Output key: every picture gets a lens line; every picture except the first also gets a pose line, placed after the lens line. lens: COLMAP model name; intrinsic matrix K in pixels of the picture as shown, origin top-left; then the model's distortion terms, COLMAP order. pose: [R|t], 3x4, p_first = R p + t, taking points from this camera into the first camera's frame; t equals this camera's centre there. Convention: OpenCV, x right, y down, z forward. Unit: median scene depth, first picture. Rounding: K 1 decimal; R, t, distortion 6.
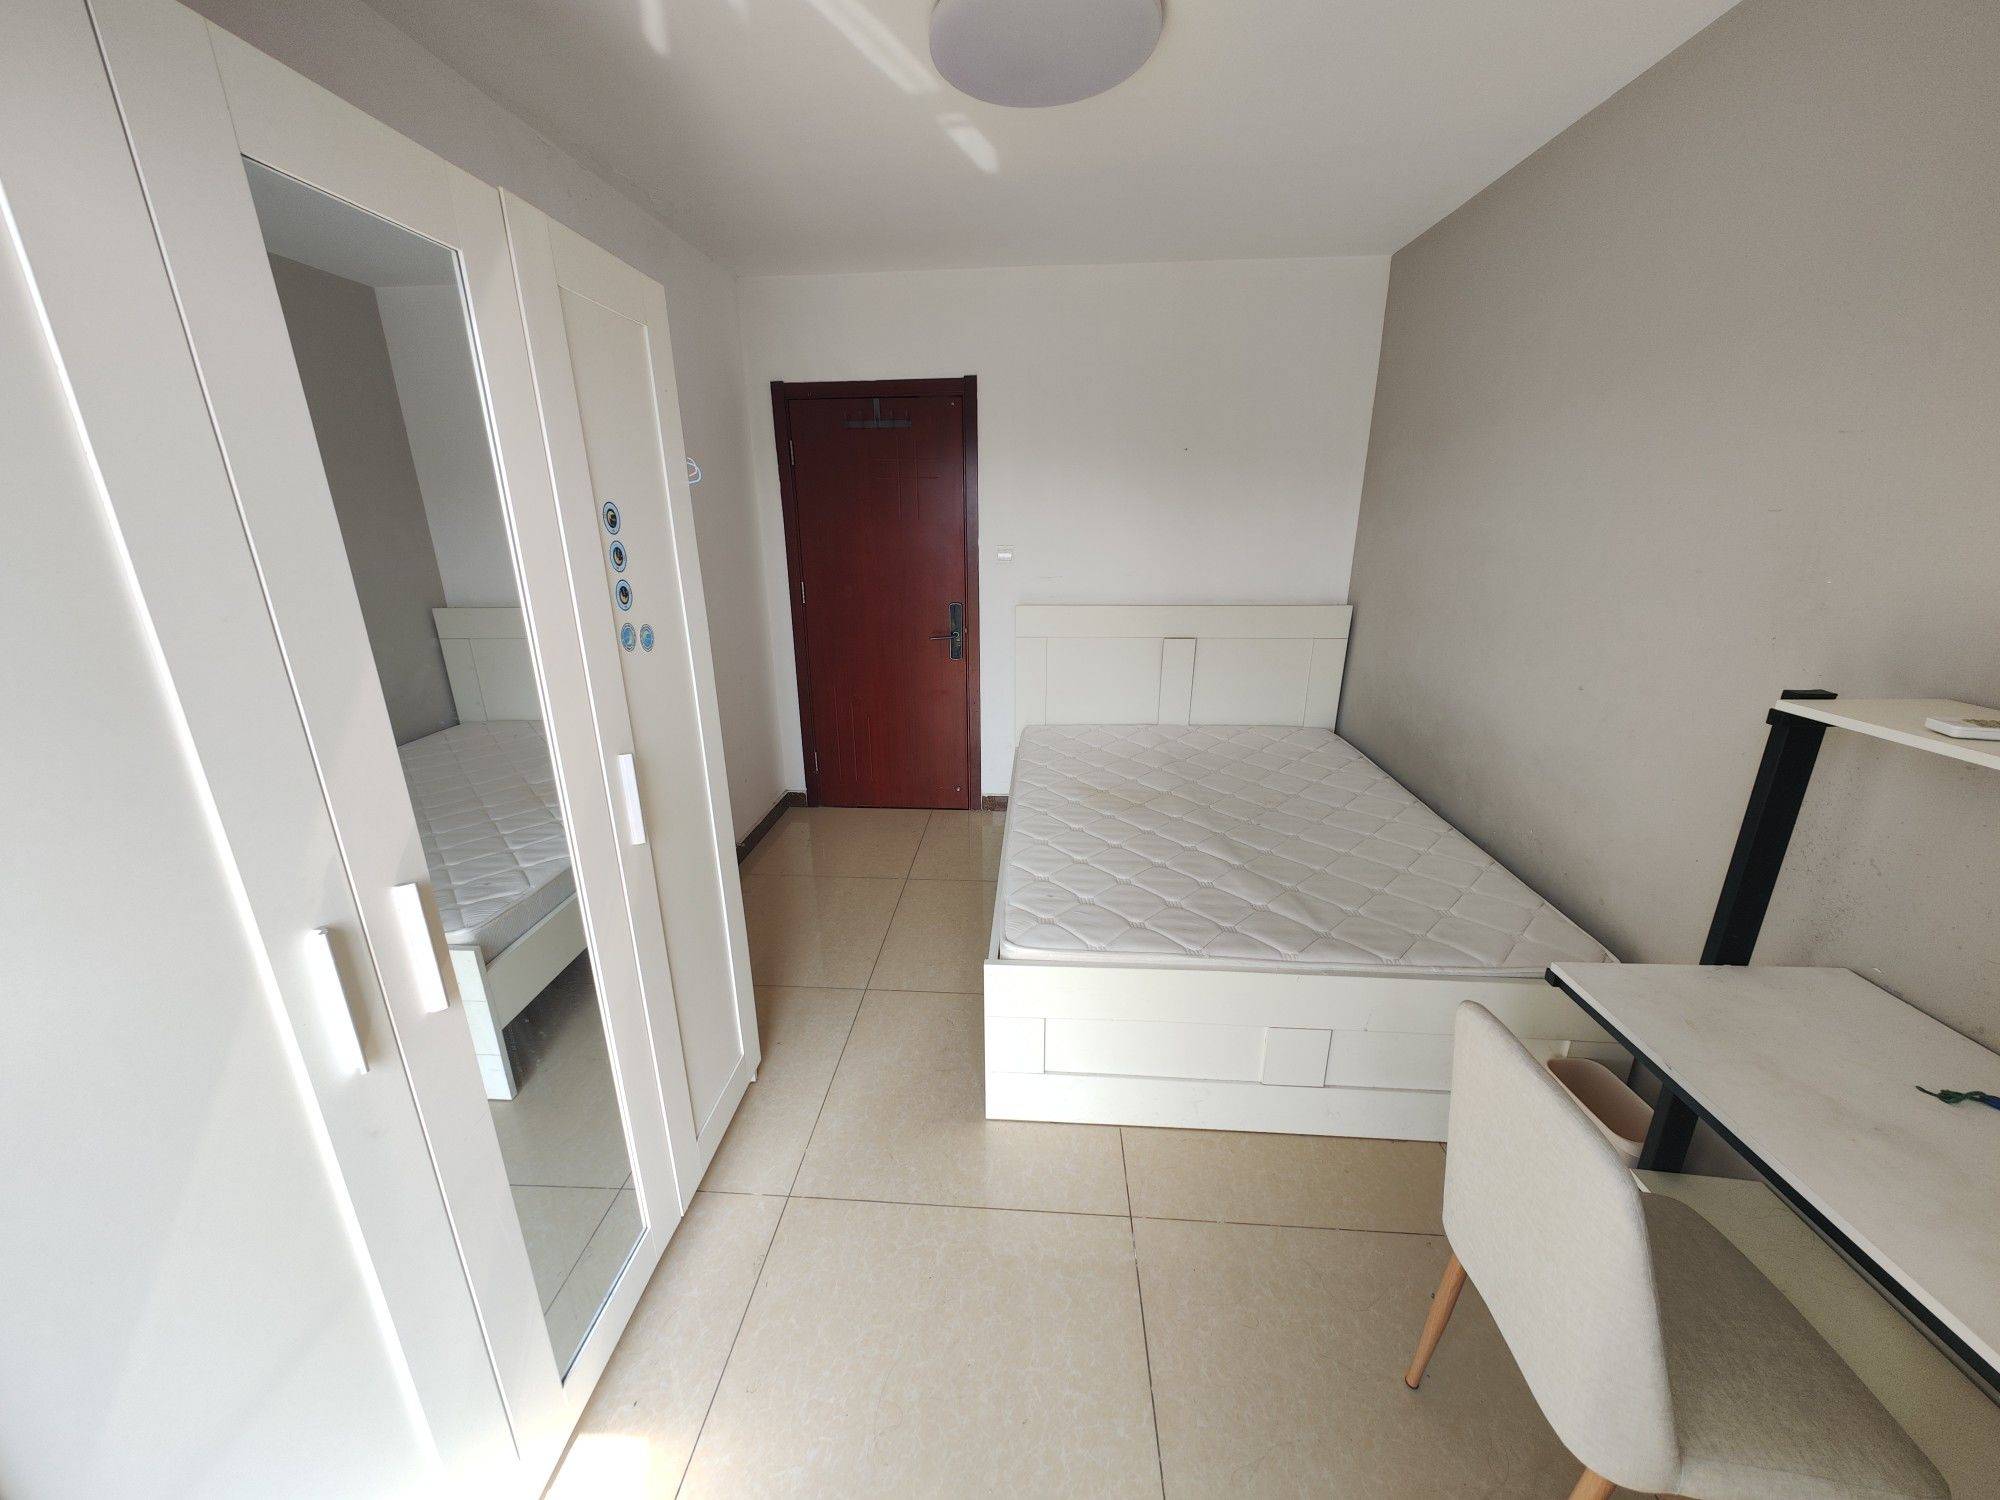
lens RADIAL K [[753.5, 0, 984.6], [0, 753.5, 746.2], [0, 0, 1]] dist [0.006392, -0.000086]
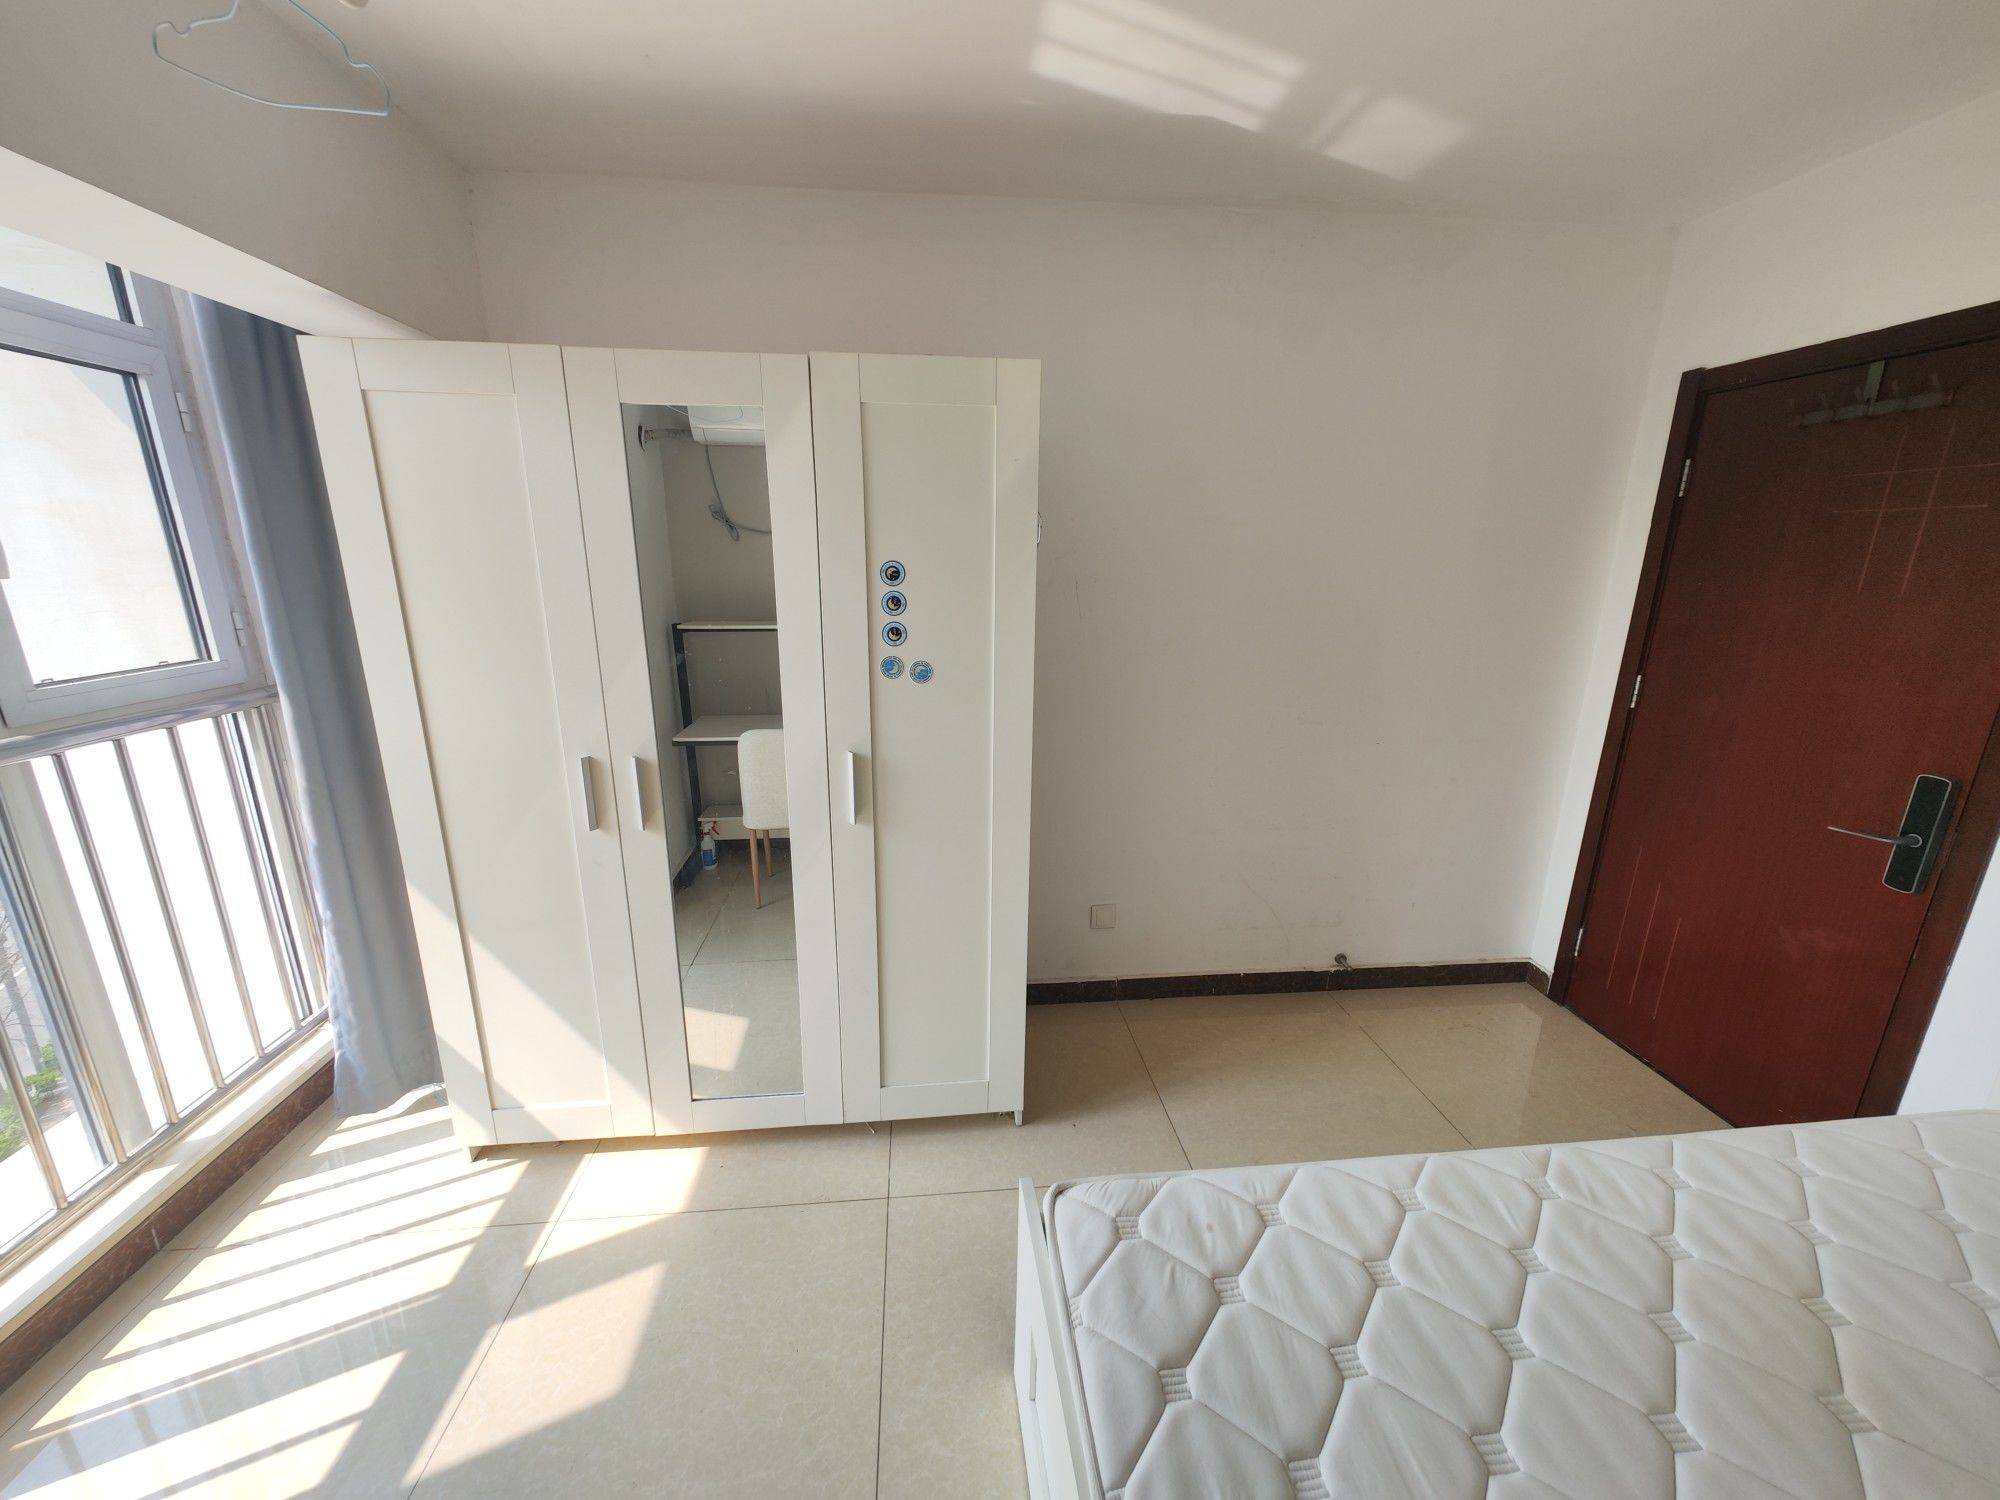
lens RADIAL K [[753.5, 0, 984.6], [0, 753.5, 746.2], [0, 0, 1]] dist [0.006392, -0.000086]
pose [[0.170867, 0.258992, -0.950646, 0.727658], [-0.303283, 0.931815, 0.199350, -0.301319], [0.937456, 0.254252, 0.237765, 0.838568]]
